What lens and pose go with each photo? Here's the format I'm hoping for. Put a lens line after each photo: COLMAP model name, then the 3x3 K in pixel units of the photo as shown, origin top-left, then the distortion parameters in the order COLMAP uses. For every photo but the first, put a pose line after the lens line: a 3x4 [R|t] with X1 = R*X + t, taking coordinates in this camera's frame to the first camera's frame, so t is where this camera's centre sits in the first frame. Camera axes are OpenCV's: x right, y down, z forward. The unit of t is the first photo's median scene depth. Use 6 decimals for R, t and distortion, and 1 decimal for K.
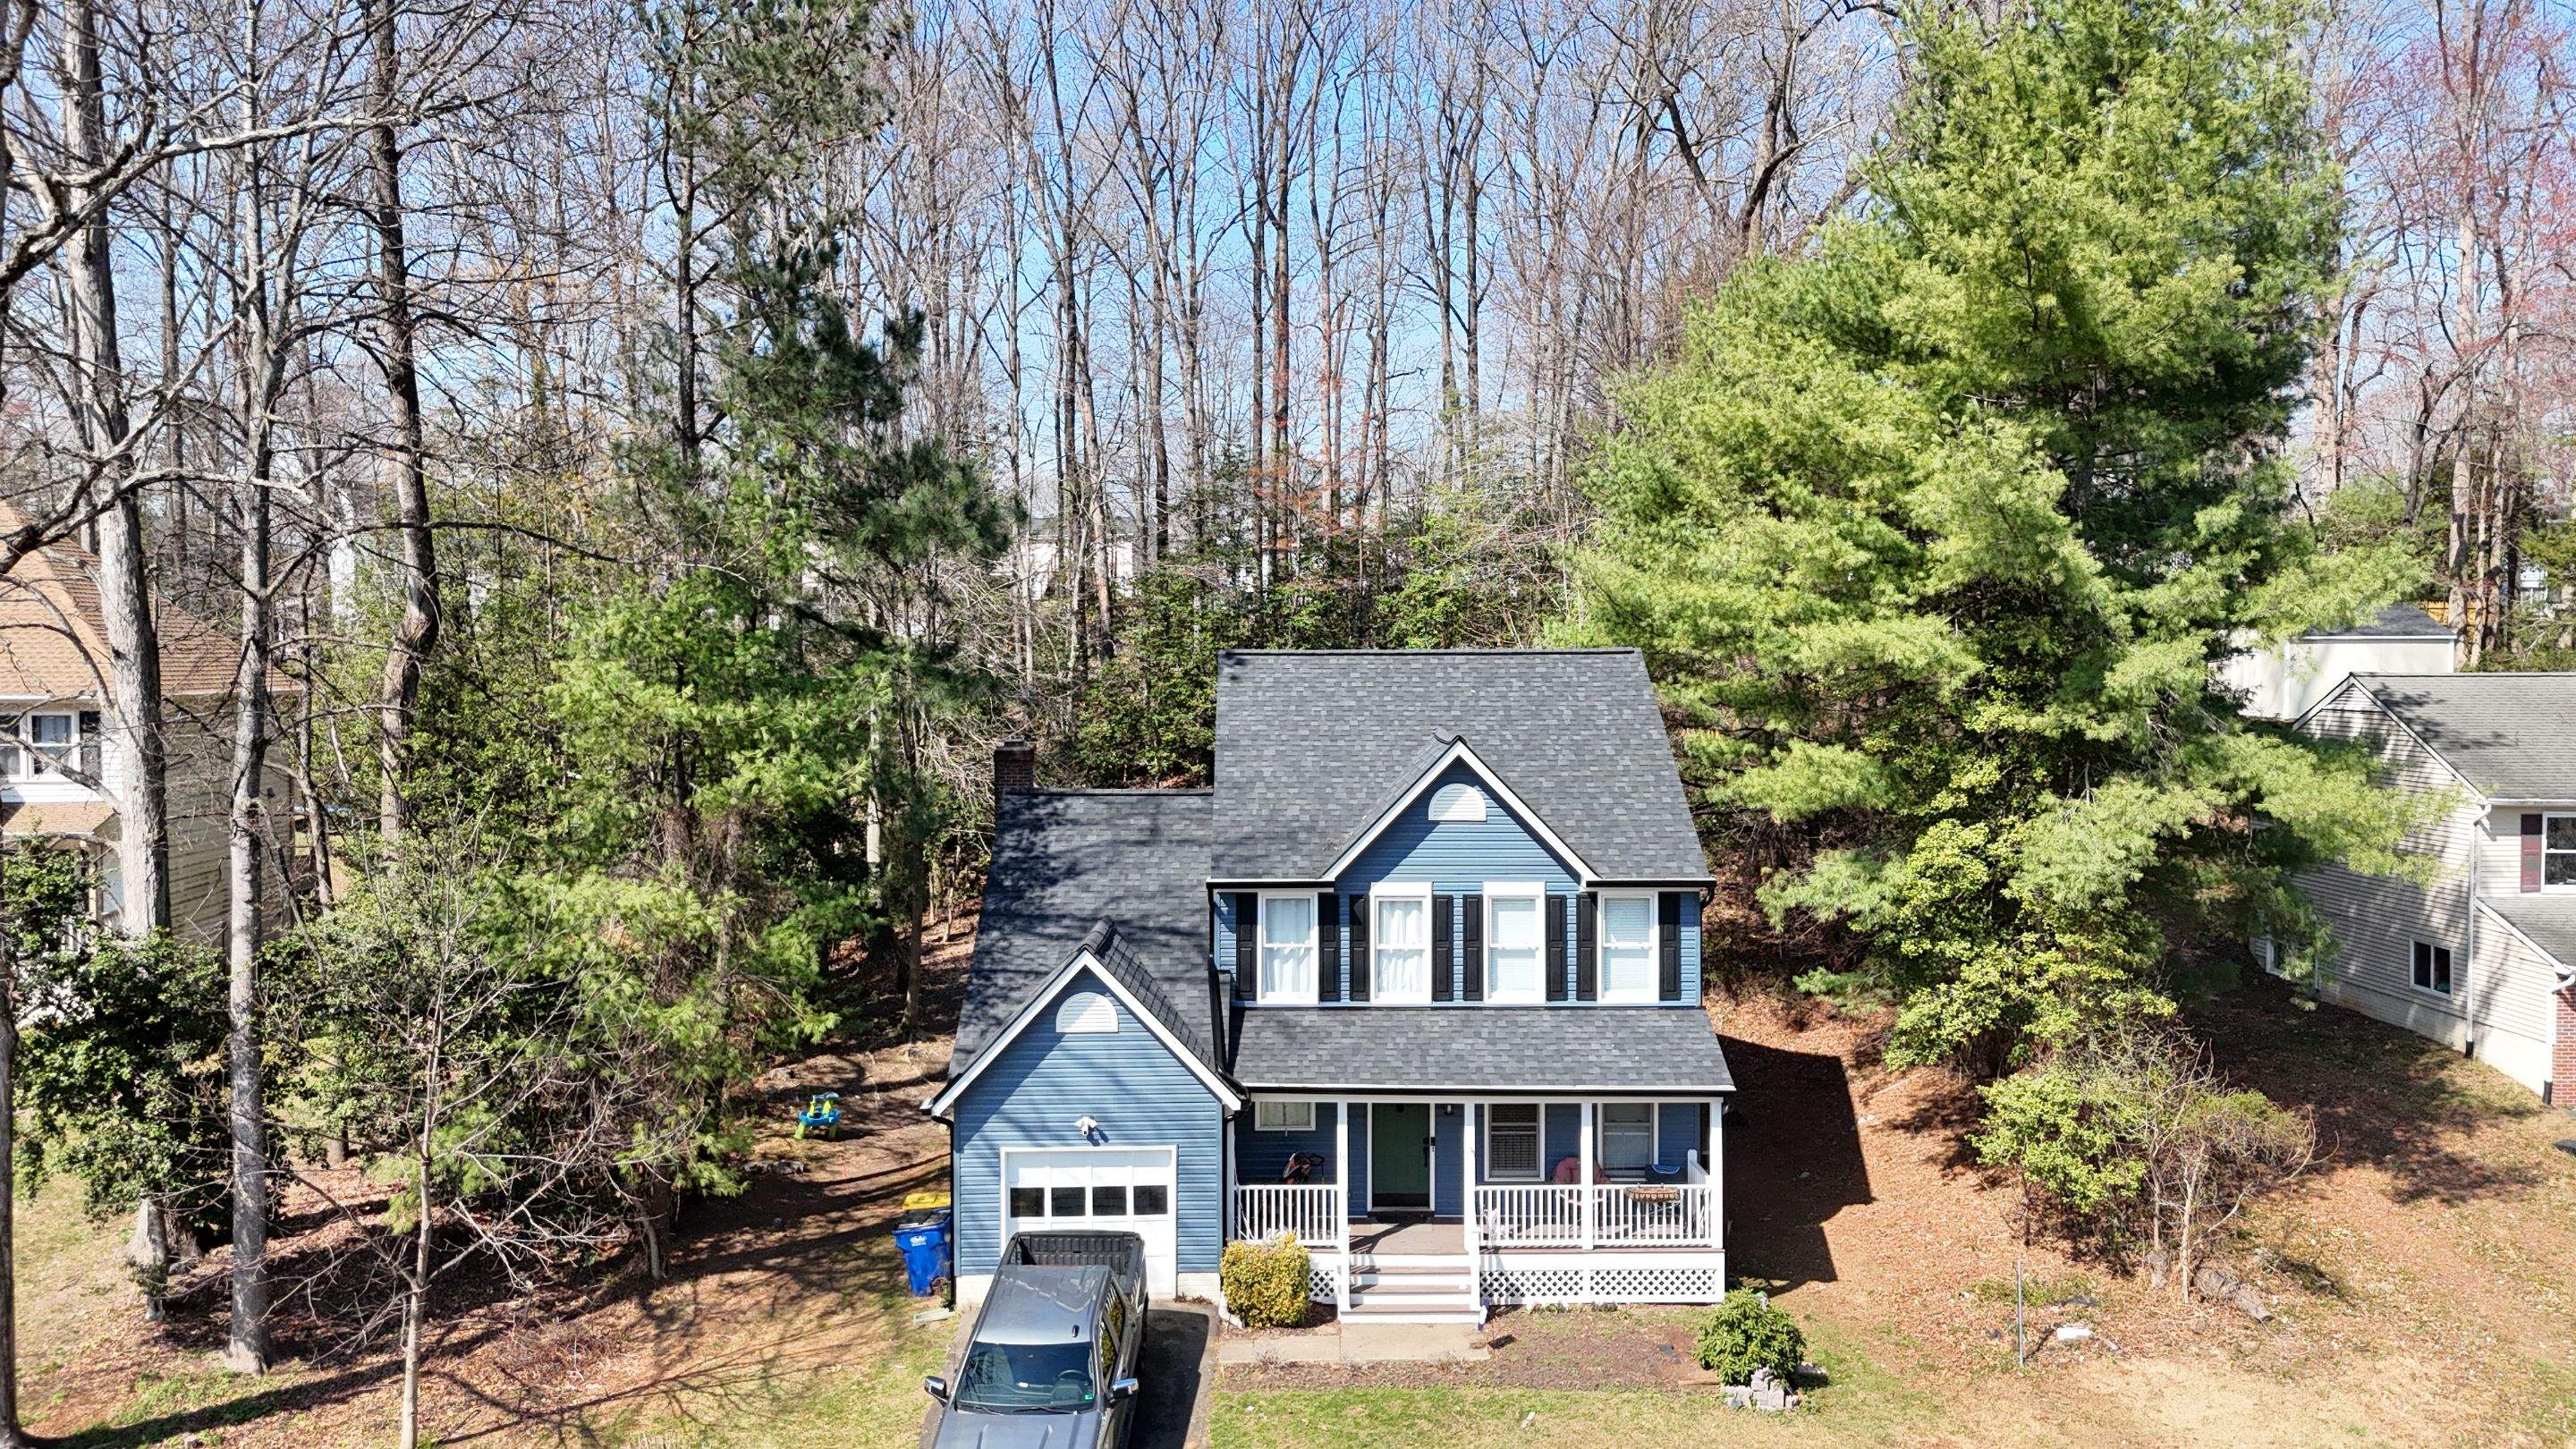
lens RADIAL K [[1955.3, 0, 1291.1], [0, 1955.3, 675.3], [0, 0, 1]] dist [0.074464, -0.003046]
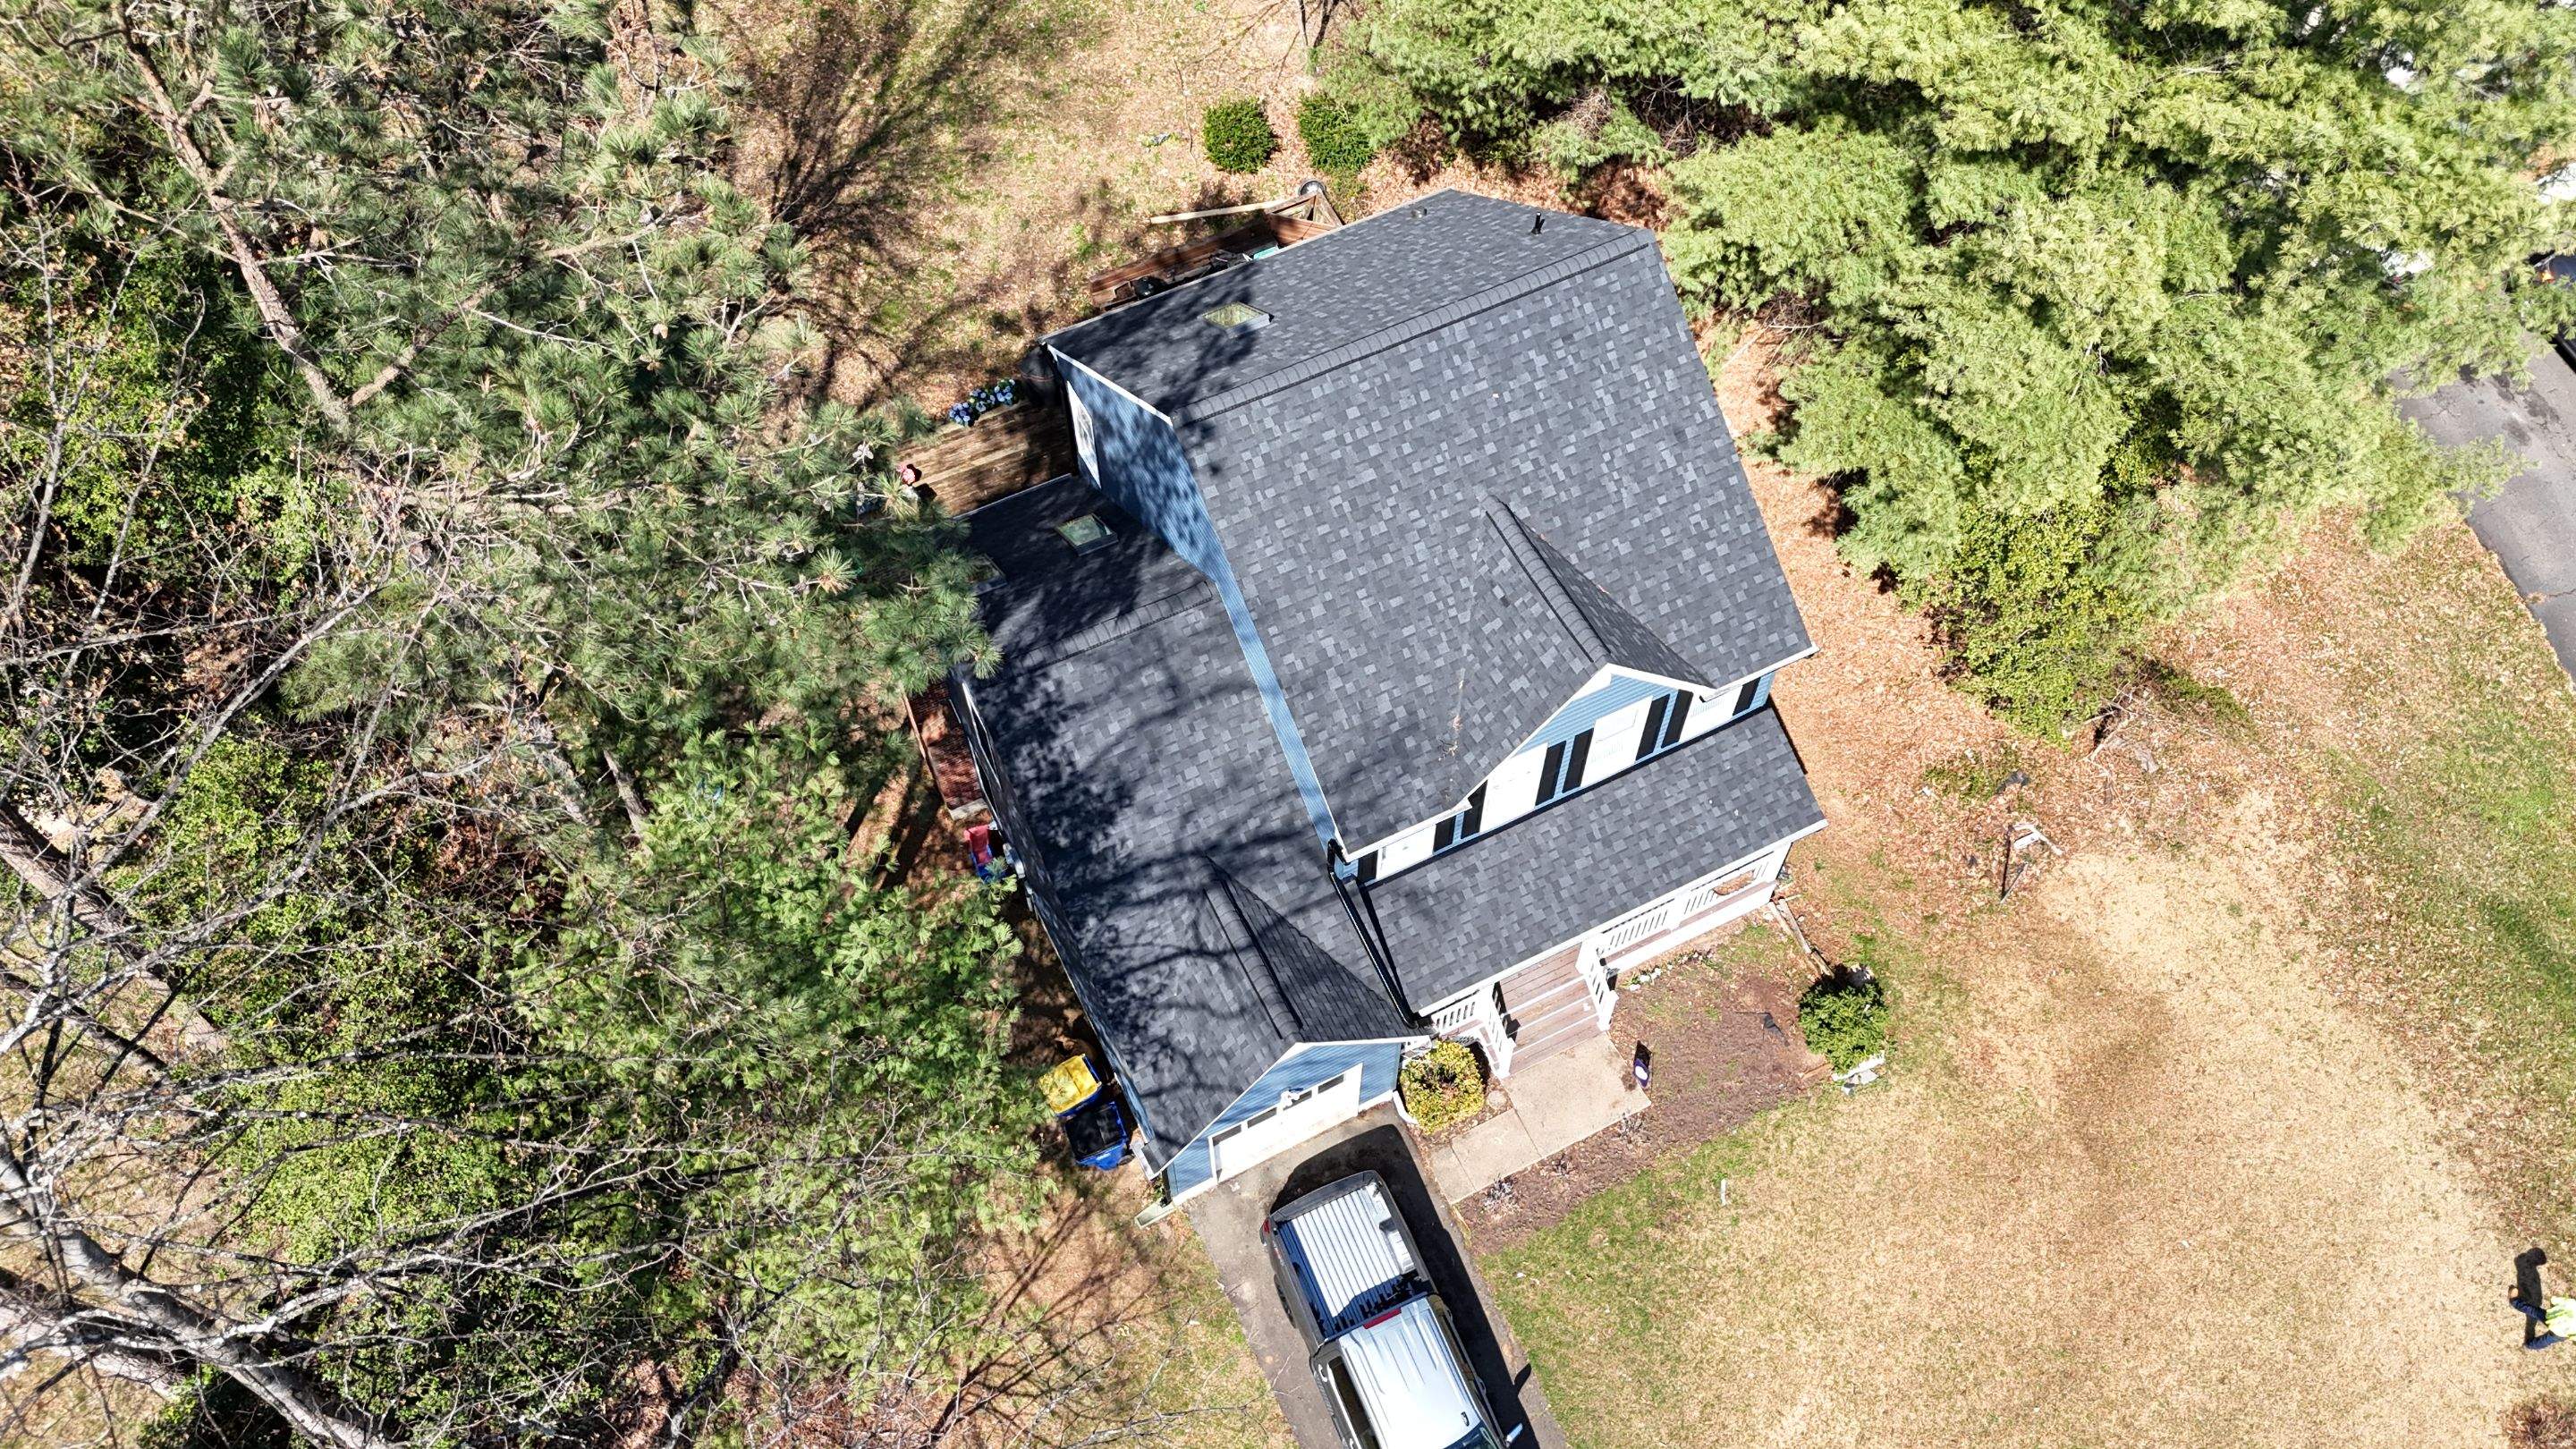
lens RADIAL K [[1907.3, 0, 1294.8], [0, 1907.3, 724.3], [0, 0, 1]] dist [0.090438, -0.086247]
pose [[0.896885, -0.375386, 0.233843, -0.241420], [0.004344, 0.536192, 0.844085, -0.656364], [-0.442242, -0.756031, 0.482533, 0.626302]]
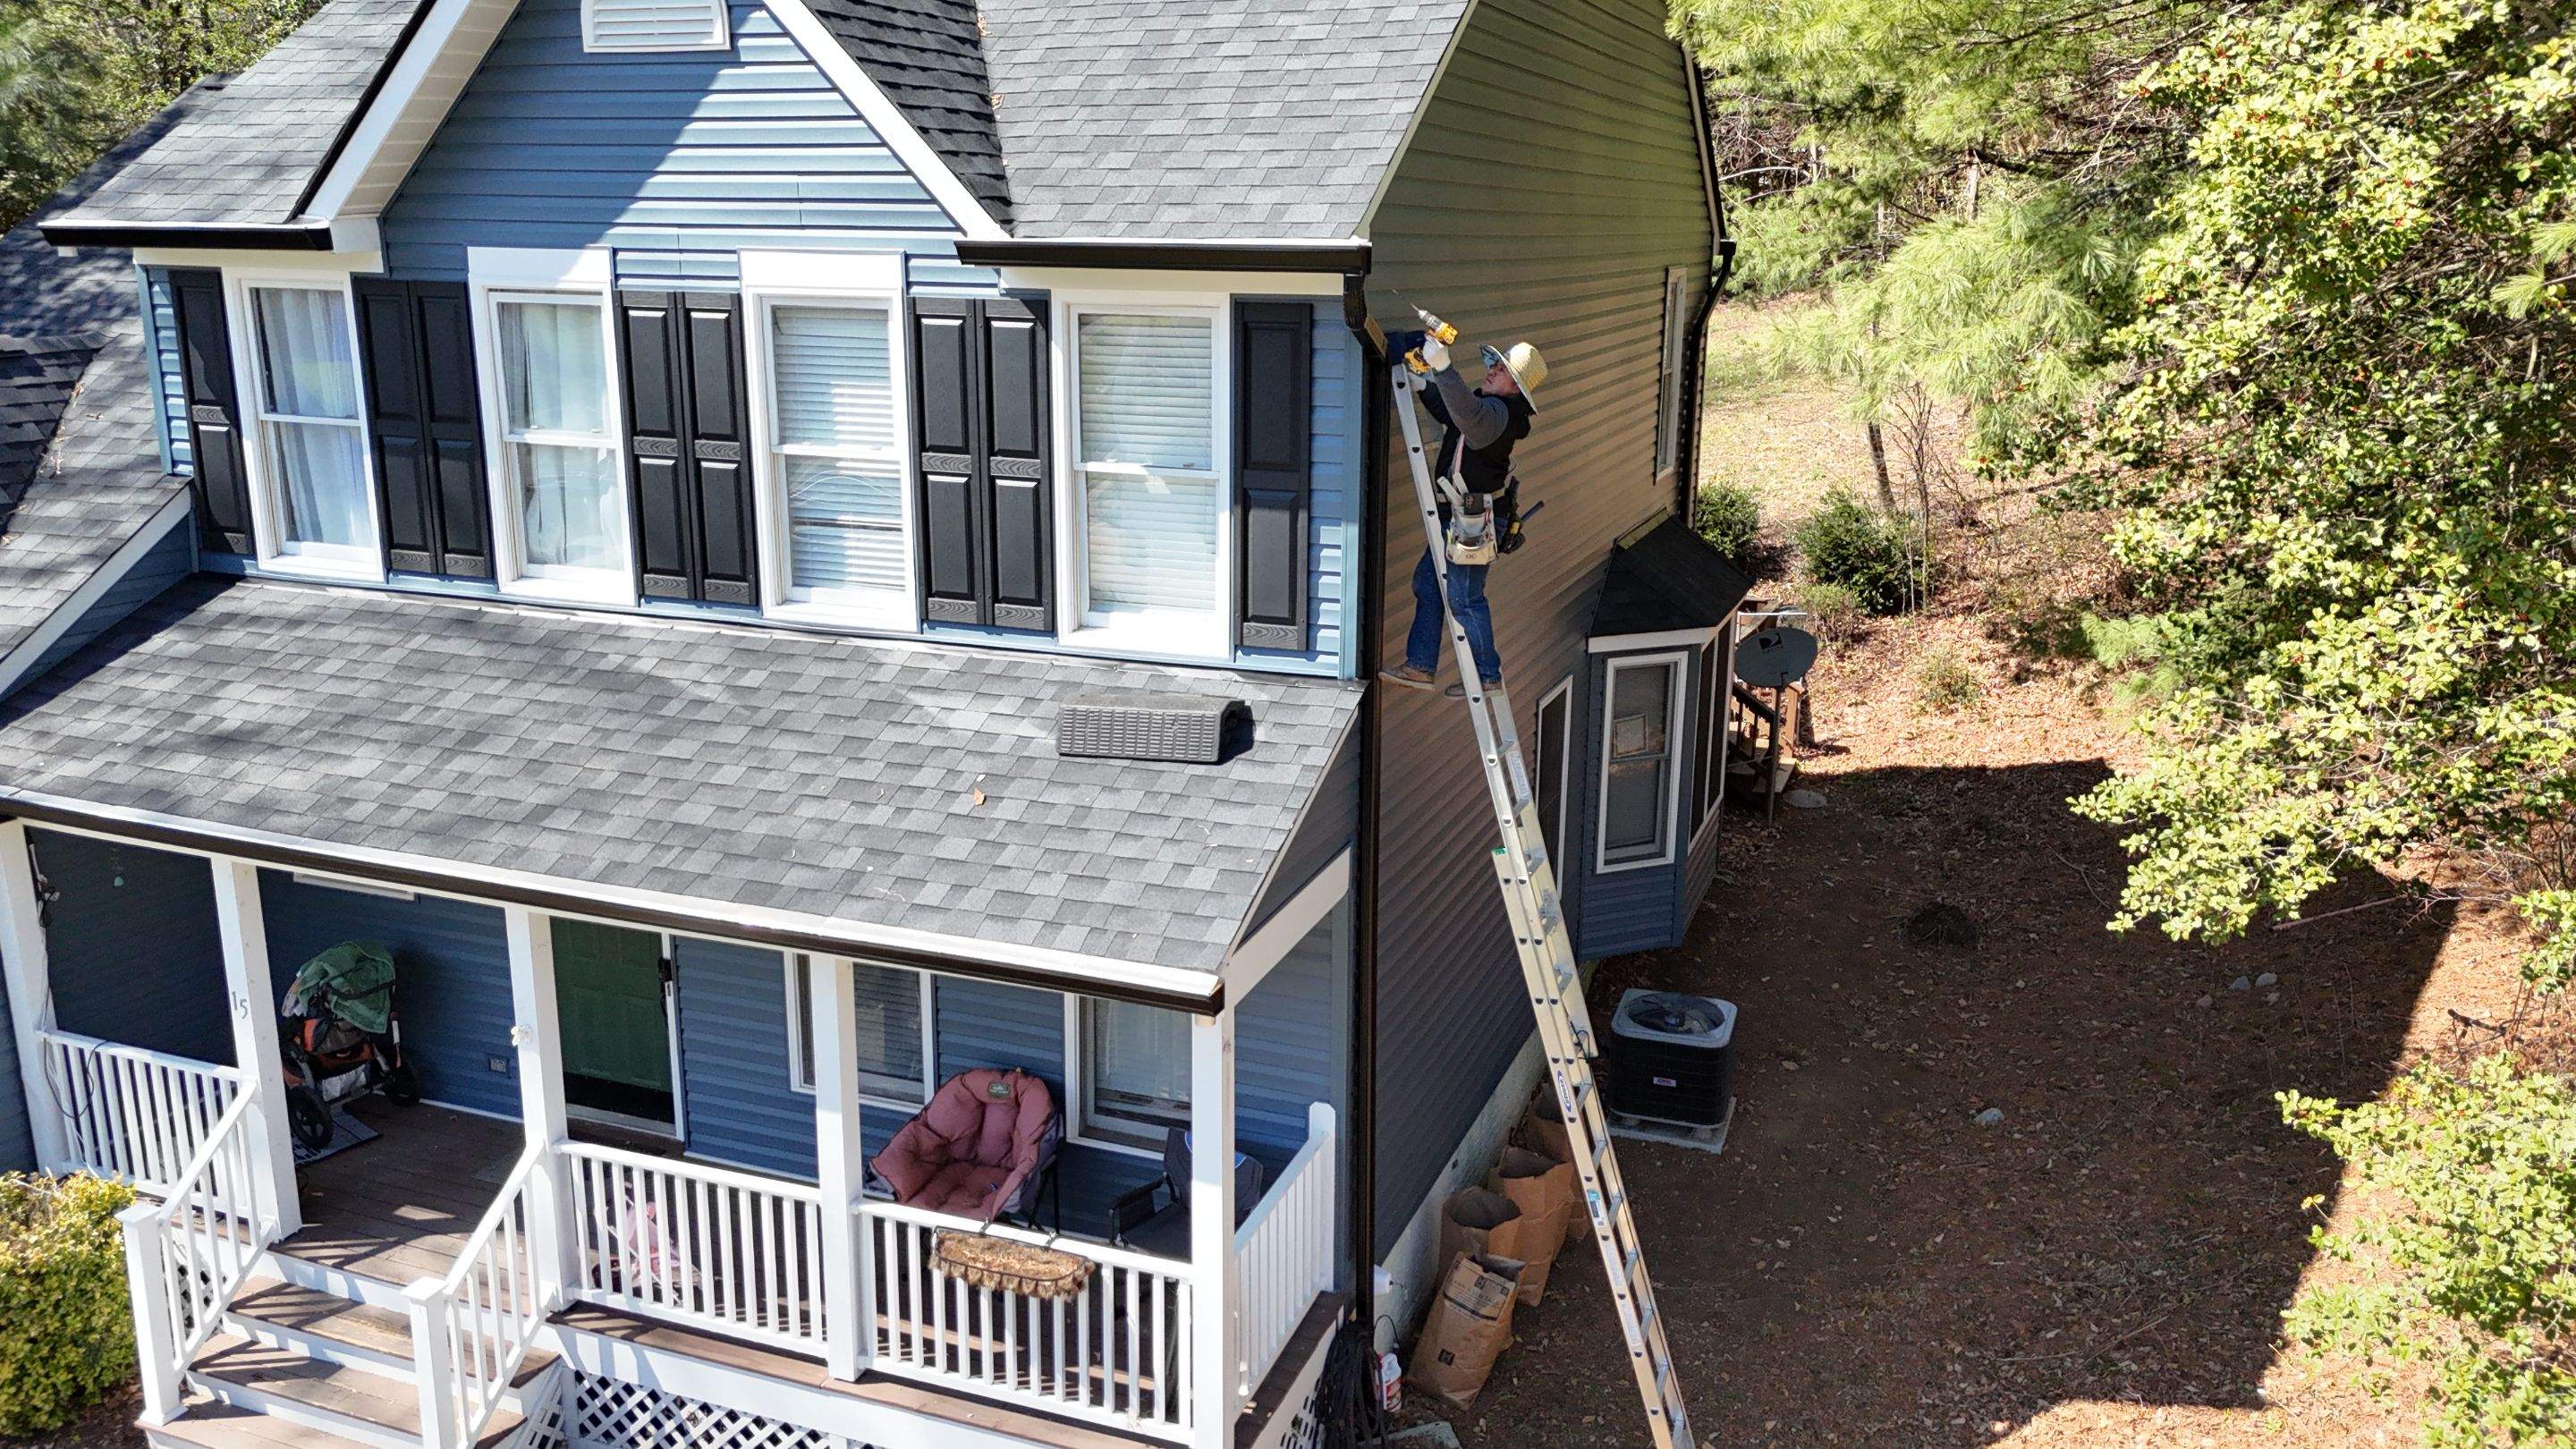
lens RADIAL K [[1907.3, 0, 1294.8], [0, 1907.3, 724.3], [0, 0, 1]] dist [0.090438, -0.086247]
pose [[0.929162, 0.099415, -0.356054, 0.307572], [-0.013788, 0.971810, 0.235361, 0.104968], [0.369415, -0.213780, 0.904340, 0.725035]]
